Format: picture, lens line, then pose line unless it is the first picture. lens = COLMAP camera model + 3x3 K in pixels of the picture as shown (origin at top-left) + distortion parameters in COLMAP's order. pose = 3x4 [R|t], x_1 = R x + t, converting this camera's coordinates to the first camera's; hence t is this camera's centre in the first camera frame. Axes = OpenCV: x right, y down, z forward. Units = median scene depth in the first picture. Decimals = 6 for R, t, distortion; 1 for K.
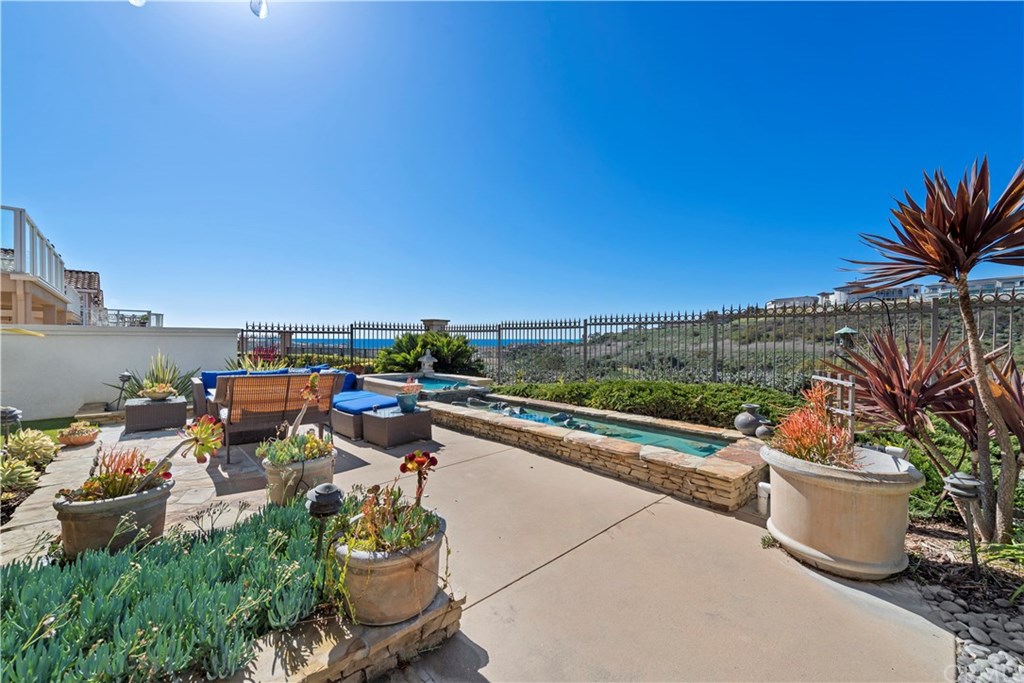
lens RADIAL K [[401.9, 0, 515.2], [0, 401.9, 342.6], [0, 0, 1]] dist [0.023946, -0.008484]
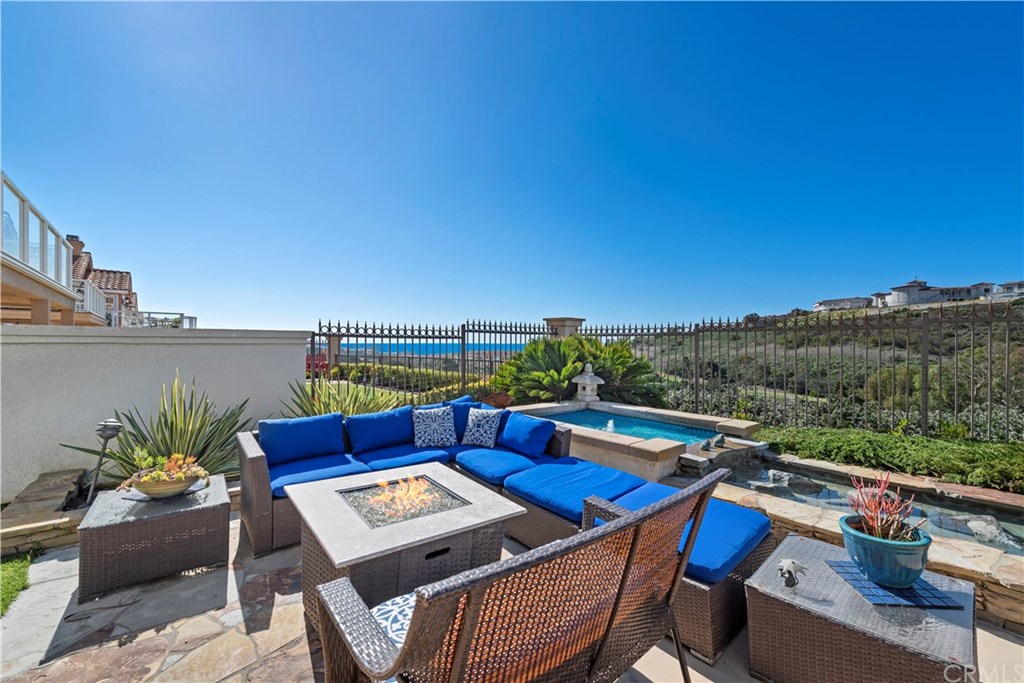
lens RADIAL K [[407.7, 0, 514.0], [0, 407.7, 343.5], [0, 0, 1]] dist [0.015780, -0.004784]
pose [[0.998359, -0.000167, -0.057266, -0.102465], [-0.000301, 0.999967, -0.008159, -0.003340], [0.057266, 0.008163, 0.998326, 0.123725]]
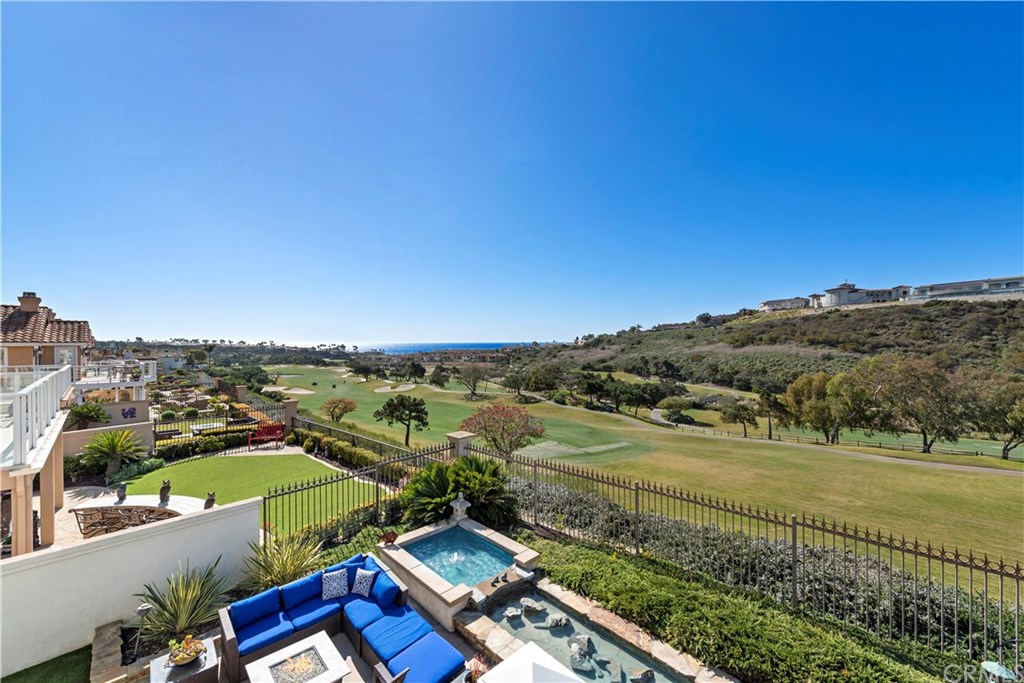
lens RADIAL K [[401.9, 0, 515.2], [0, 401.9, 342.6], [0, 0, 1]] dist [0.023946, -0.008484]
pose [[0.999735, -0.014116, 0.018188, -0.035272], [0.014056, 0.999895, 0.003412, -0.114994], [-0.018235, -0.003155, 0.999829, 0.021816]]
